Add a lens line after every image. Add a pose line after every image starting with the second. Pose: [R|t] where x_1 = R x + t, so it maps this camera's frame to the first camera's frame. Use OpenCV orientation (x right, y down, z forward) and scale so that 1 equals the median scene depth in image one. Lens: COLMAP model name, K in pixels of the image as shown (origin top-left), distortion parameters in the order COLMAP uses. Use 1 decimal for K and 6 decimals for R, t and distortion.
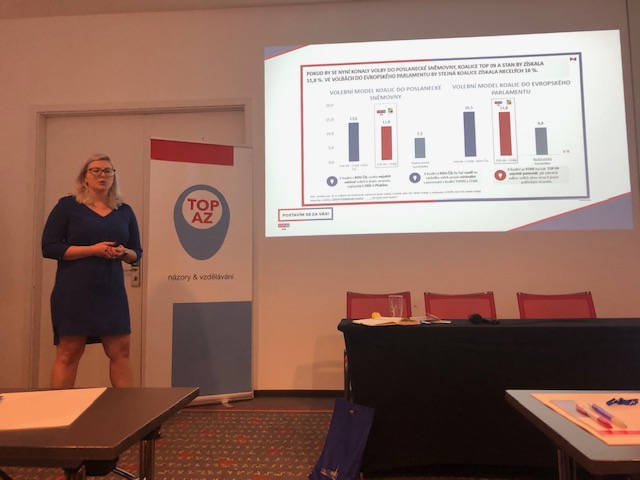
lens RADIAL K [[519.7, 0, 318.1], [0, 519.7, 221.4], [0, 0, 1]] dist [0.028468, -0.030764]
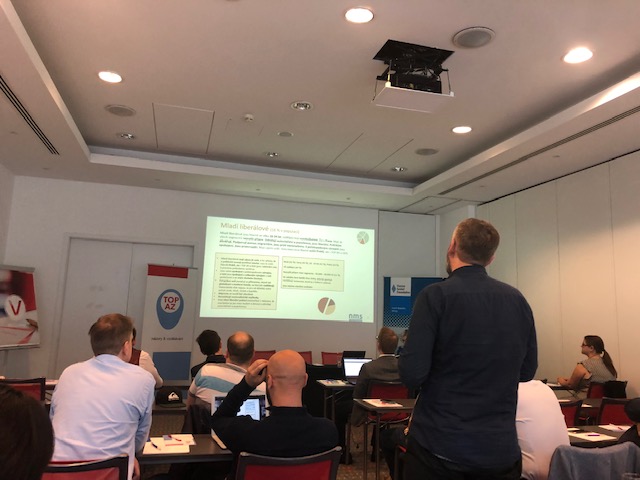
lens RADIAL K [[519.7, 0, 313.2], [0, 519.7, 222.6], [0, 0, 1]] dist [0.028468, -0.030764]
pose [[0.942499, 0.103733, 0.317704, -0.364290], [-0.083528, 0.993556, -0.076612, -0.209096], [-0.323604, 0.045670, 0.945090, -0.979486]]
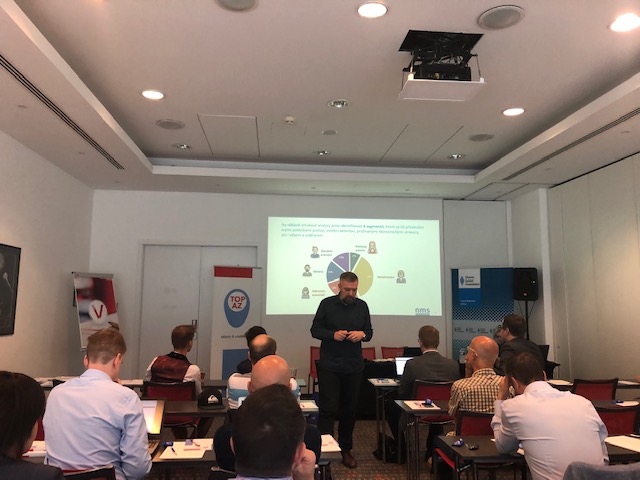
lens RADIAL K [[519.7, 0, 308.8], [0, 519.7, 227.5], [0, 0, 1]] dist [0.028468, -0.030764]
pose [[0.987783, 0.043087, 0.149763, -0.260845], [-0.037859, 0.998576, -0.037588, -0.239871], [-0.151169, 0.031459, 0.988007, -1.005625]]
